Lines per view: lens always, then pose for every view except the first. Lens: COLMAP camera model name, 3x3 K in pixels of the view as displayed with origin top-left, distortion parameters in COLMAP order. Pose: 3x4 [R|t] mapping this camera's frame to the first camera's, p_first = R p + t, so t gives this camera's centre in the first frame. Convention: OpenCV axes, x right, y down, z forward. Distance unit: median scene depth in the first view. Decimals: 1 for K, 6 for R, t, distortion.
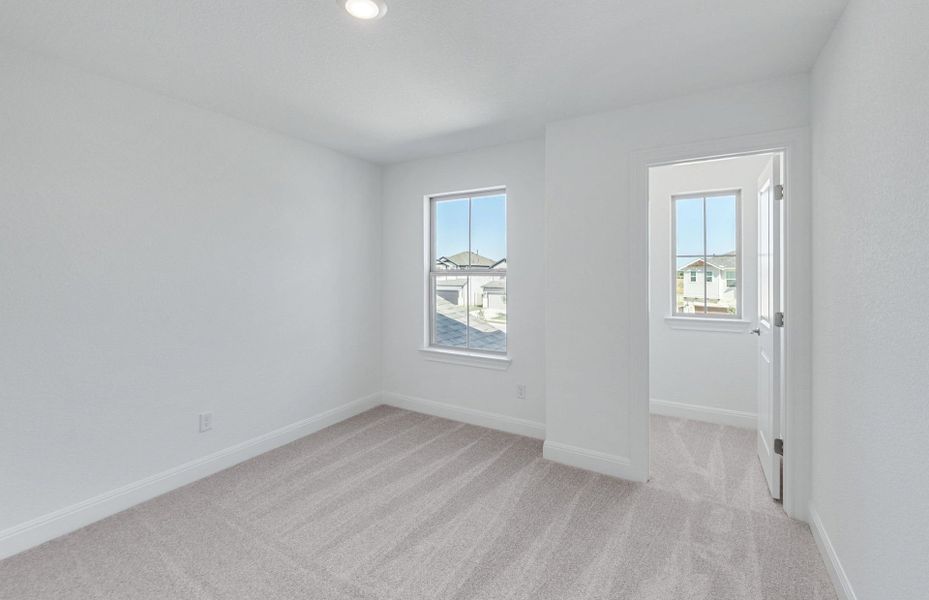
lens RADIAL K [[402.9, 0, 465.0], [0, 402.9, 284.3], [0, 0, 1]] dist [-0.000913, 0.000027]
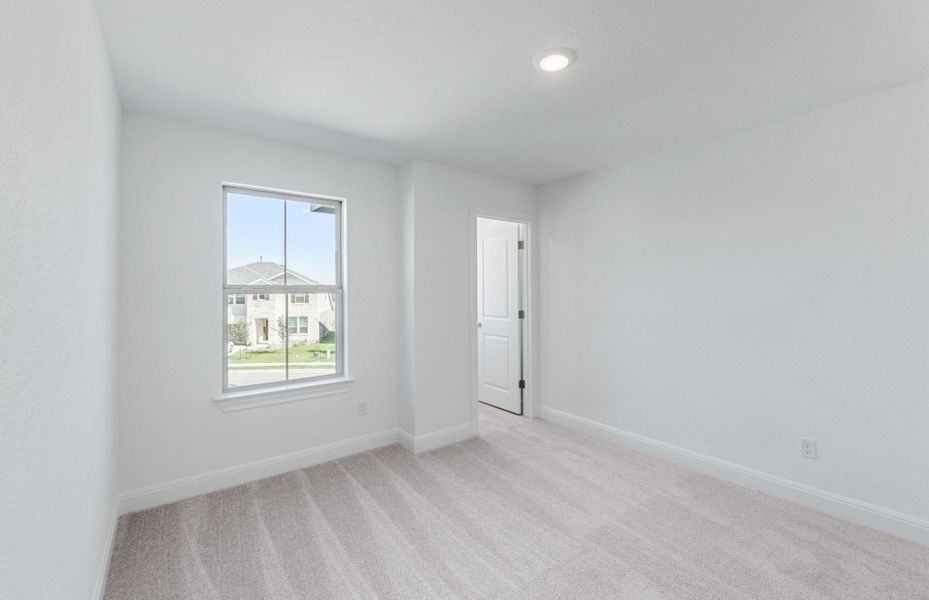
lens RADIAL K [[389.2, 0, 471.3], [0, 389.2, 293.6], [0, 0, 1]] dist [-0.003495, -0.000680]
pose [[0.363183, -0.007106, 0.931691, -0.769822], [0.033975, 0.999407, -0.005622, -0.003485], [-0.931098, 0.033696, 0.363209, 0.454285]]
